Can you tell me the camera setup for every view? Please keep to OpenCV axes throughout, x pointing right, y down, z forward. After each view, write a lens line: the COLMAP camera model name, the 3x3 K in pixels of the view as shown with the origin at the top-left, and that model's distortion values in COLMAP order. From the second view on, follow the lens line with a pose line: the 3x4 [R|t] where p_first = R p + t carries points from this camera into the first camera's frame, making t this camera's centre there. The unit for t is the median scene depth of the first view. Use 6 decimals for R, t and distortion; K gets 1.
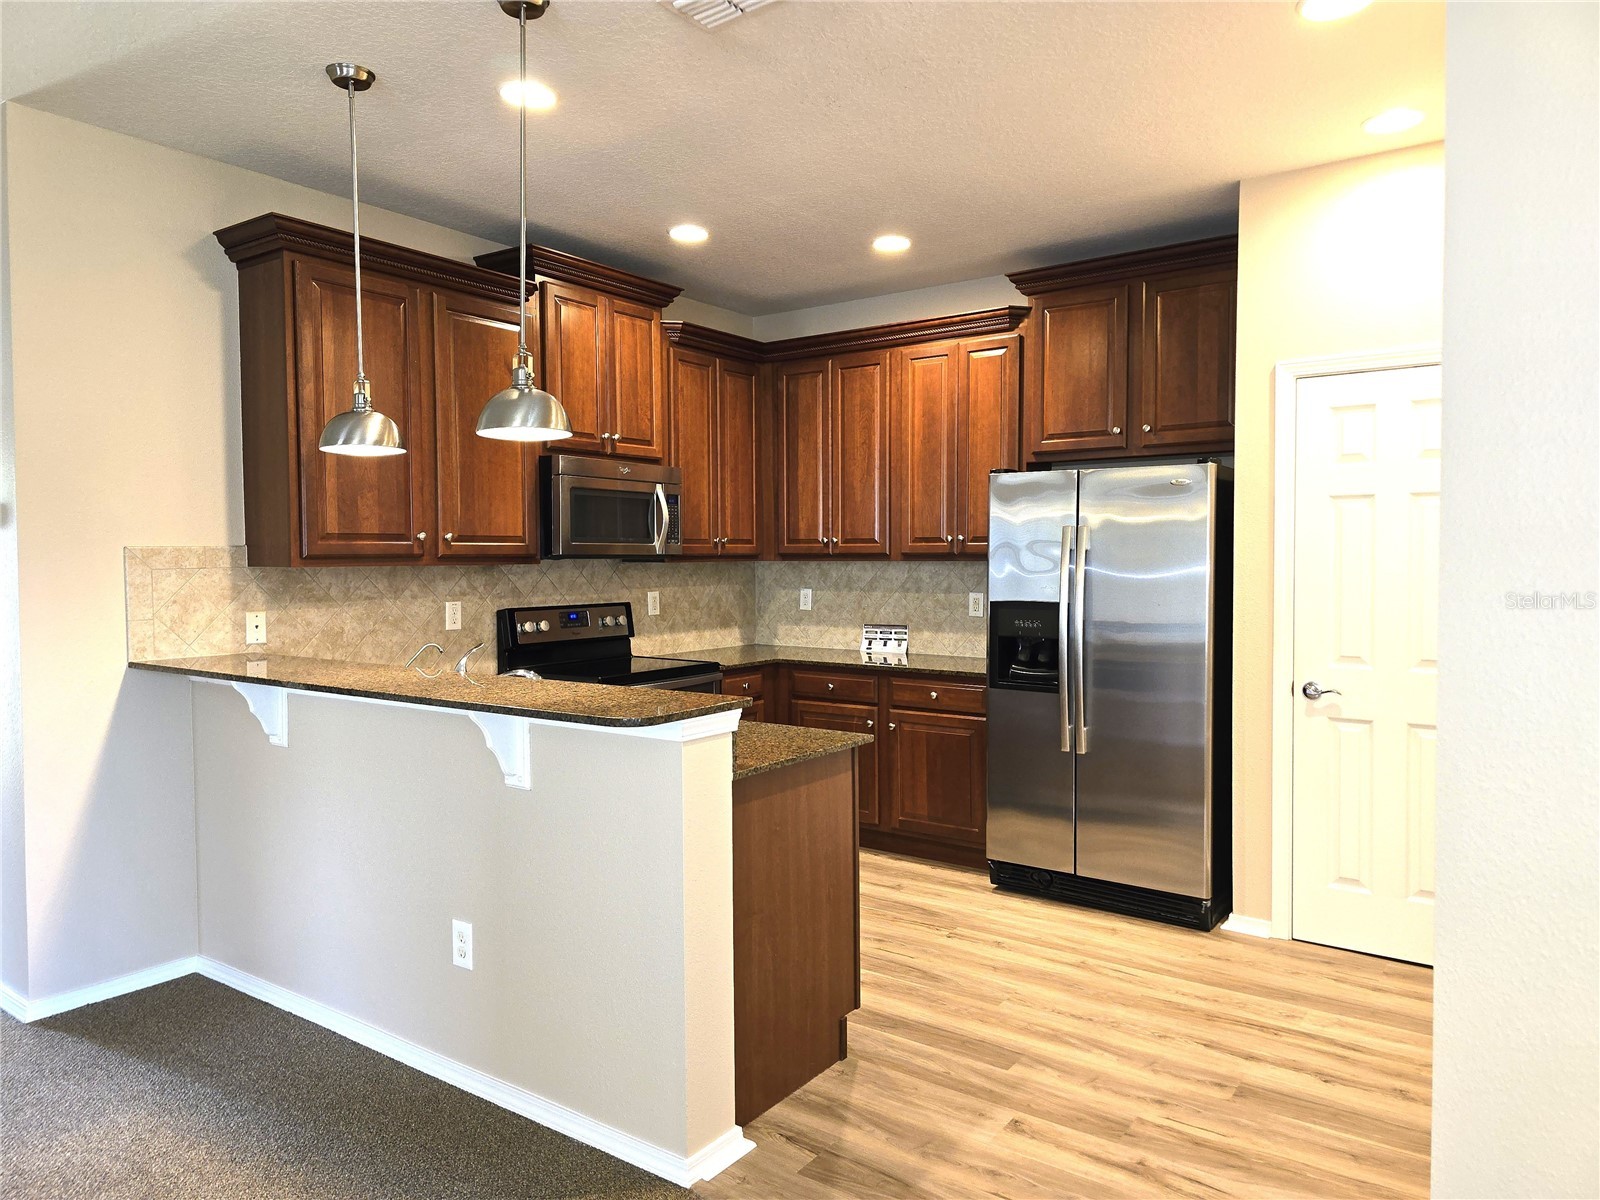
lens RADIAL K [[1078.0, 0, 827.6], [0, 1078.0, 587.6], [0, 0, 1]] dist [0.056860, -0.054615]
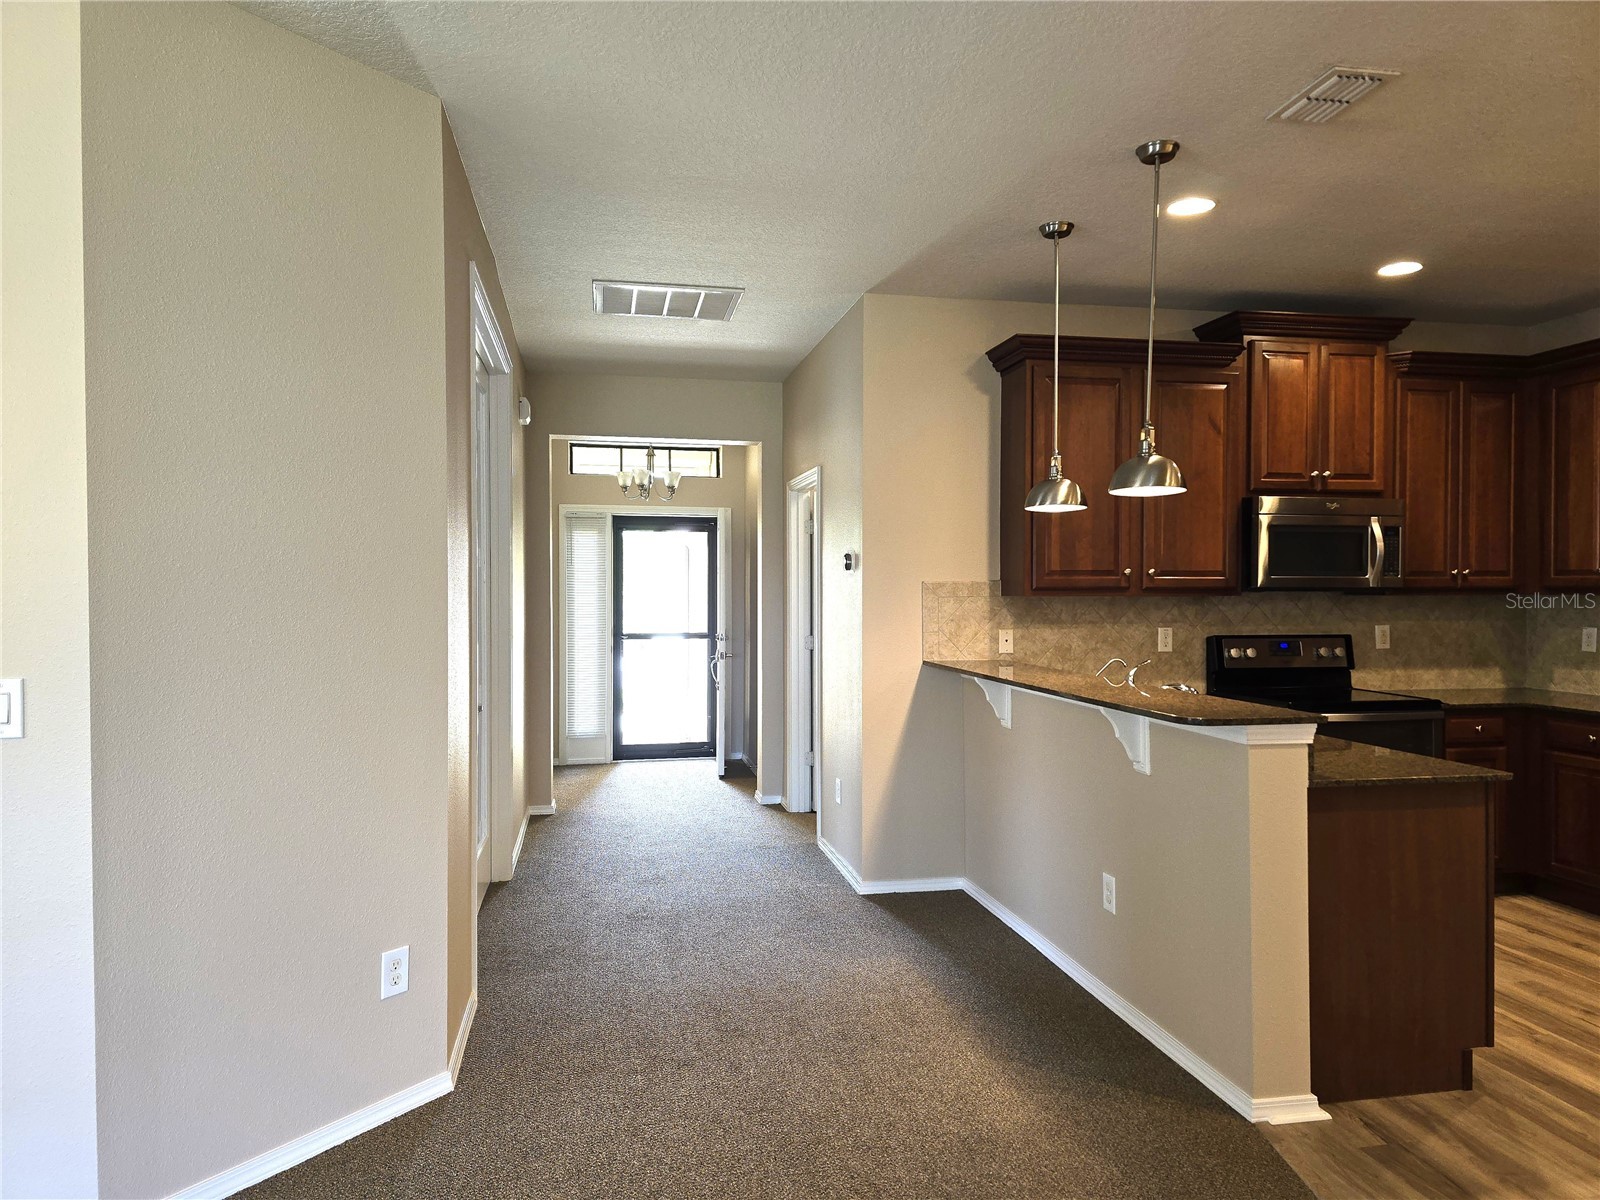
lens RADIAL K [[1078.0, 0, 795.7], [0, 1078.0, 595.4], [0, 0, 1]] dist [0.056860, -0.054615]
pose [[0.718281, 0.007274, -0.695715, 0.218672], [-0.023570, 0.999626, -0.013883, 0.004687], [0.695354, 0.026370, 0.718184, -0.136512]]
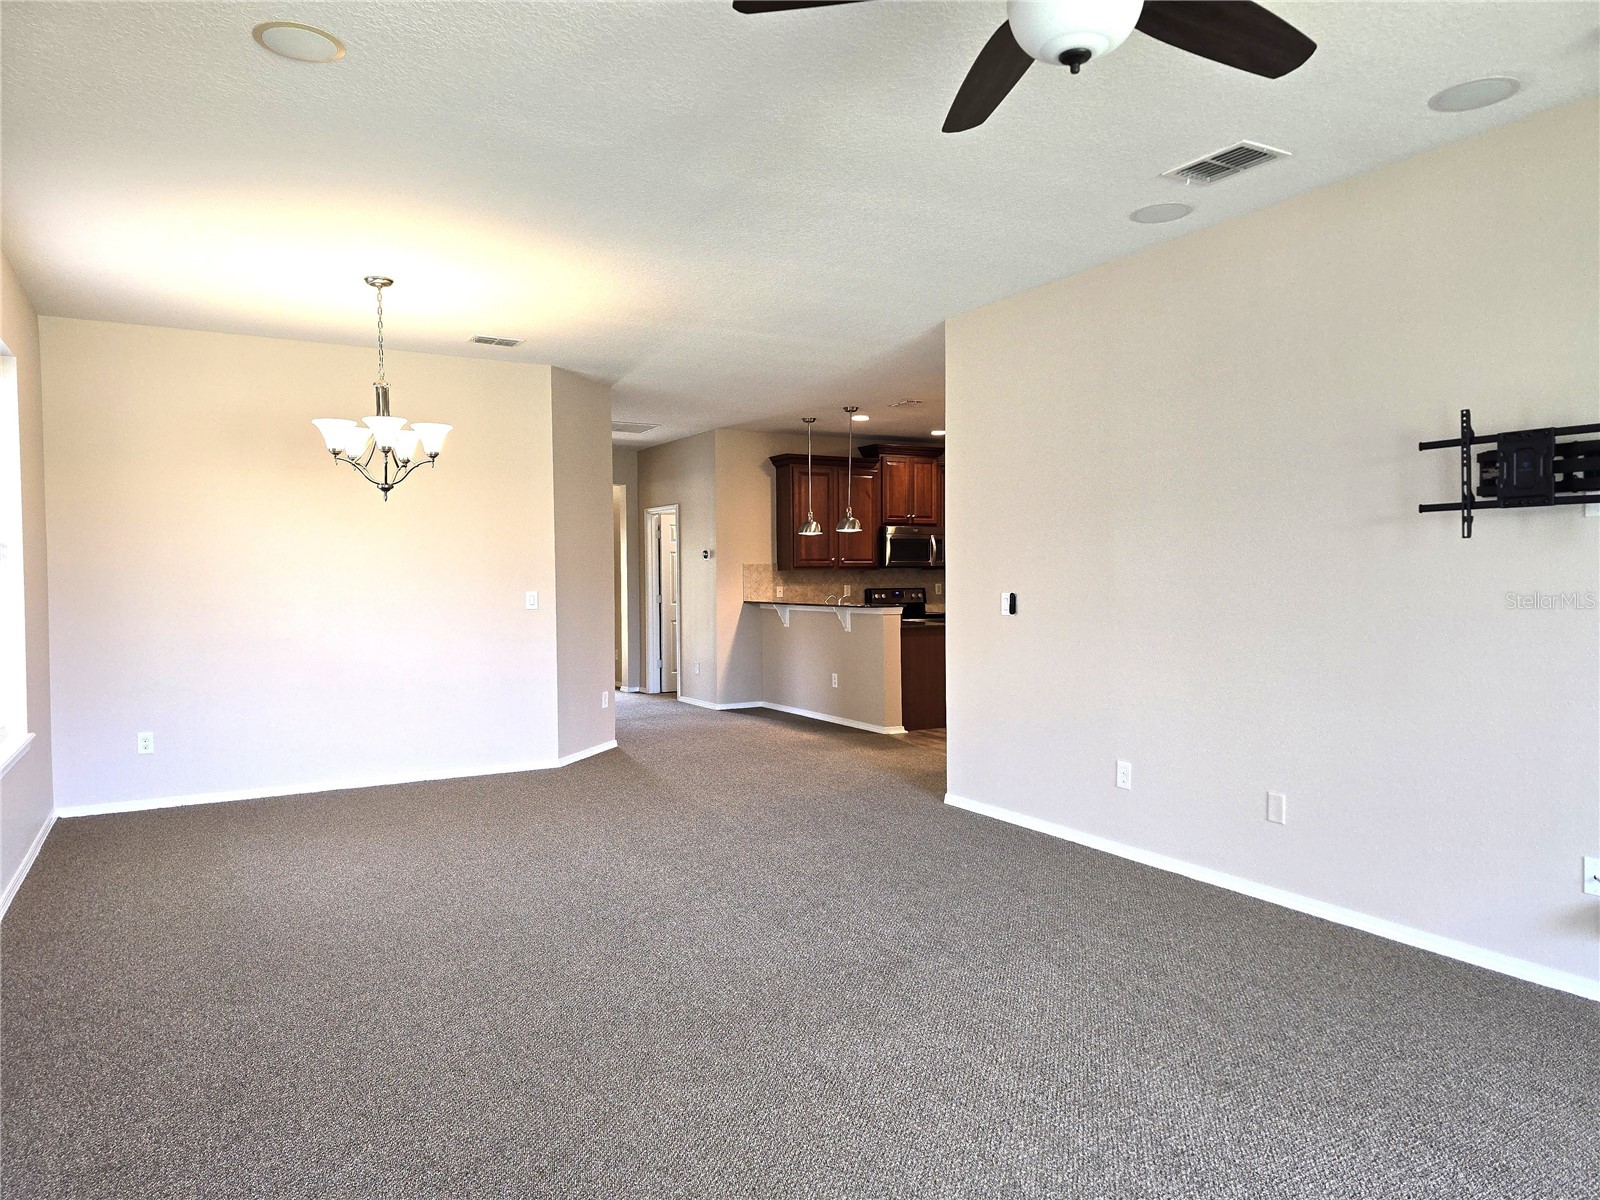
lens RADIAL K [[1078.0, 0, 804.6], [0, 1078.0, 596.2], [0, 0, 1]] dist [0.056860, -0.054615]
pose [[0.902309, 0.004868, -0.431063, 0.787165], [-0.009655, 0.999914, -0.008919, 0.075343], [0.430982, 0.012209, 0.902278, -1.589843]]
